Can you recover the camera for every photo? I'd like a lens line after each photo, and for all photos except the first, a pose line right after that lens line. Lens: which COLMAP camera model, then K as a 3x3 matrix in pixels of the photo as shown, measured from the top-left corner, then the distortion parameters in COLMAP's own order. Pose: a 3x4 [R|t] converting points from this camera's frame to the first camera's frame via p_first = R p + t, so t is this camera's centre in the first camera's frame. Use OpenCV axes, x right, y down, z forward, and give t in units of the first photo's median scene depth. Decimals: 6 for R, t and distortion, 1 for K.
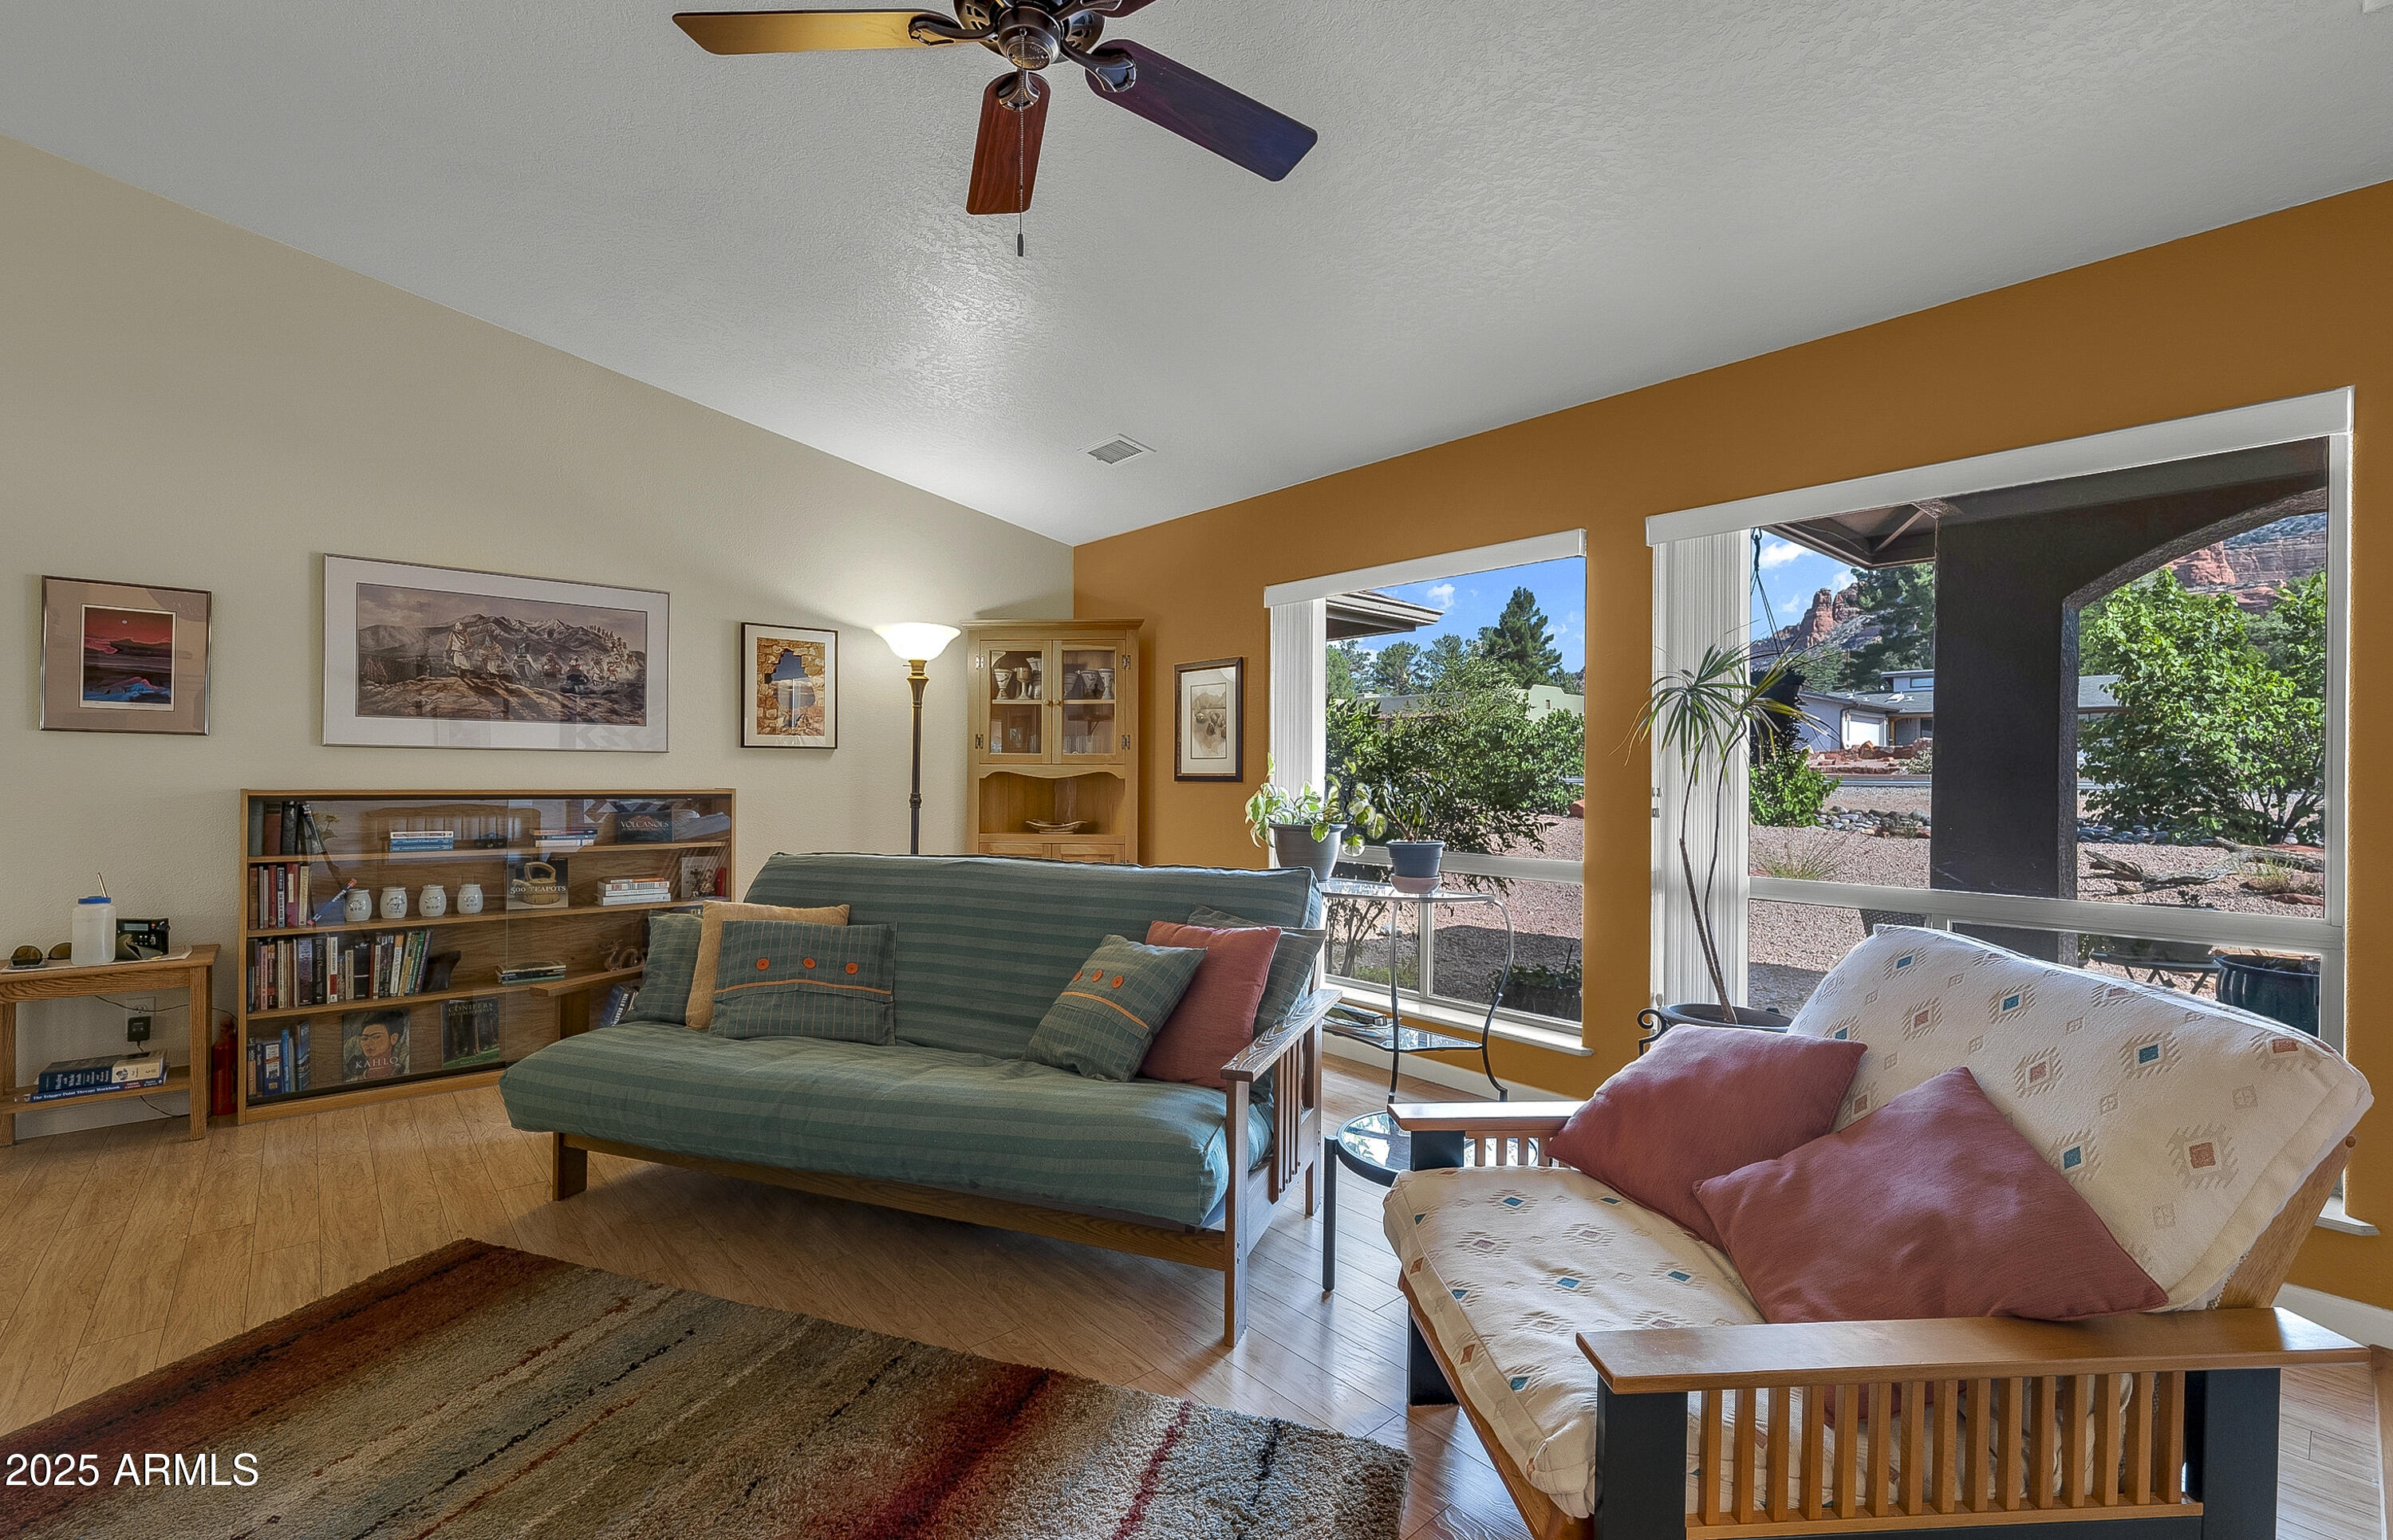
lens RADIAL K [[1027.8, 0, 1203.2], [0, 1027.8, 776.5], [0, 0, 1]] dist [-0.007212, -0.000598]
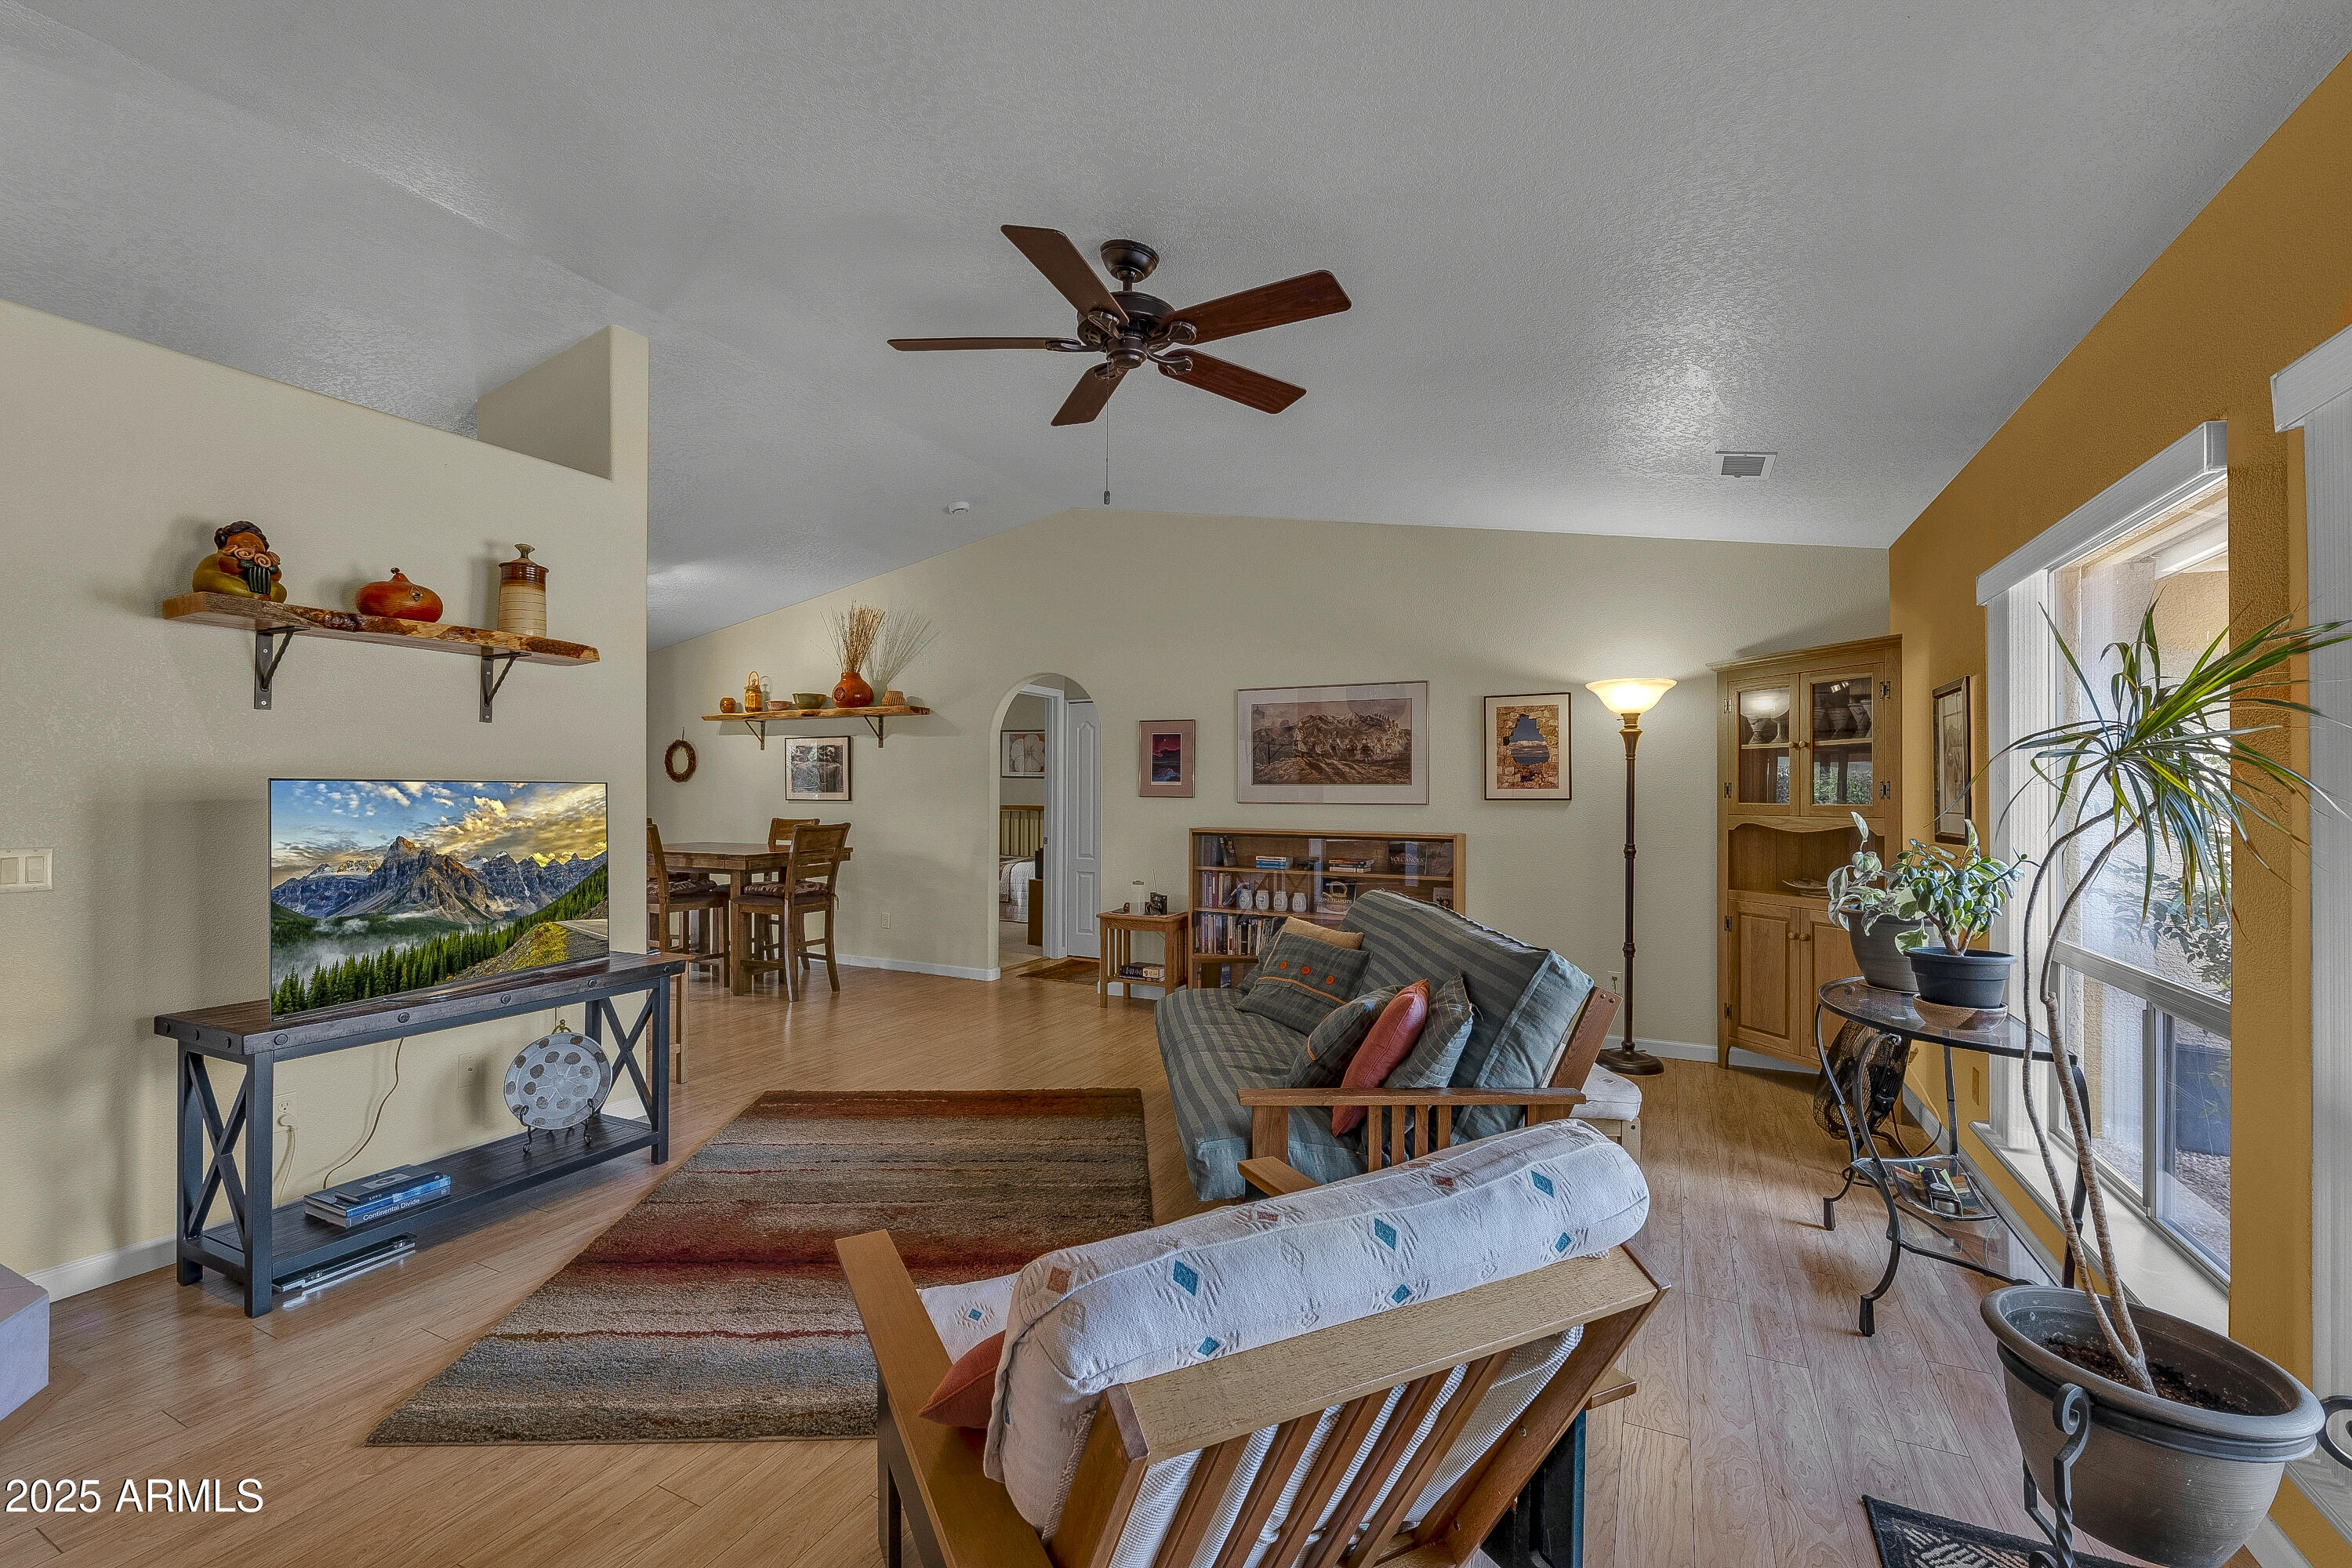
lens RADIAL K [[1015.2, 0, 1167.1], [0, 1015.2, 784.5], [0, 0, 1]] dist [-0.001439, -0.000760]
pose [[0.366245, -0.012925, -0.930429, 0.574823], [-0.003852, 0.999874, -0.015406, -0.029930], [0.930510, 0.009227, 0.366149, 0.241294]]
